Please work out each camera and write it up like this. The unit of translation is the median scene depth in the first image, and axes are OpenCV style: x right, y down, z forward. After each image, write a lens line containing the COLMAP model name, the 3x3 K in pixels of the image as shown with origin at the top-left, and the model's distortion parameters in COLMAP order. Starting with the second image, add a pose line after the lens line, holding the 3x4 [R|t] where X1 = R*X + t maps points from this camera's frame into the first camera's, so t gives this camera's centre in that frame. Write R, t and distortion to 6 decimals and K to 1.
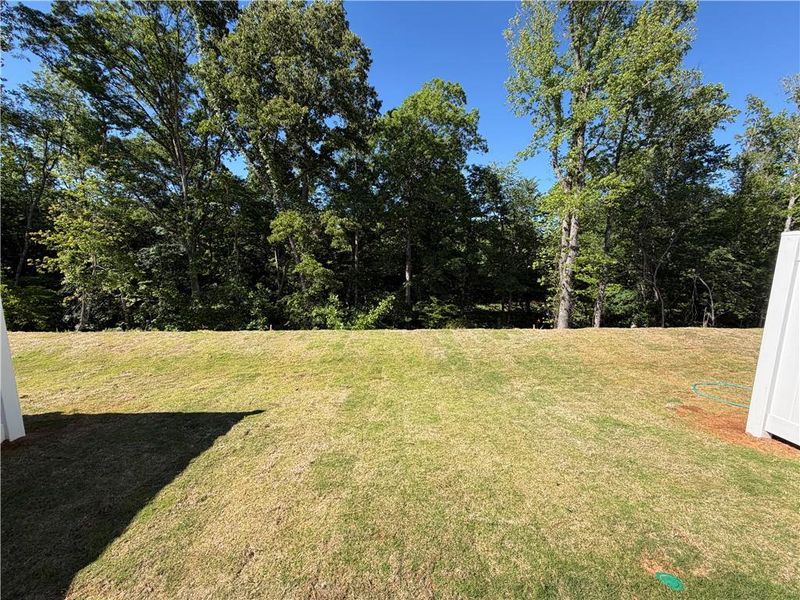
lens RADIAL K [[319.6, 0, 398.5], [0, 319.6, 301.2], [0, 0, 1]] dist [0.000445, -0.000095]
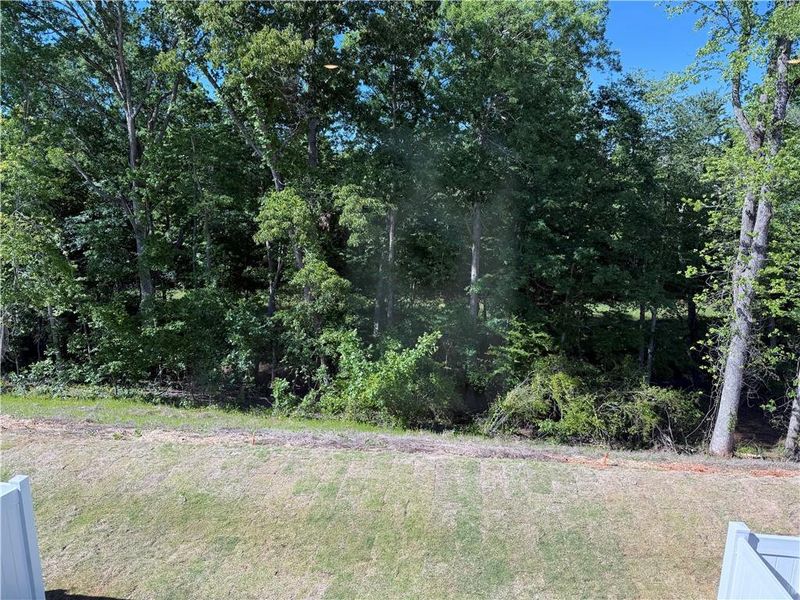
lens RADIAL K [[563.0, 0, 400.0], [0, 563.0, 300.0], [0, 0, 1]] dist [0.022218, -0.002929]
pose [[0.989881, 0.031033, -0.138463, 0.051097], [-0.021903, 0.997514, 0.066977, -0.131968], [0.140198, -0.063267, 0.988100, -0.111484]]
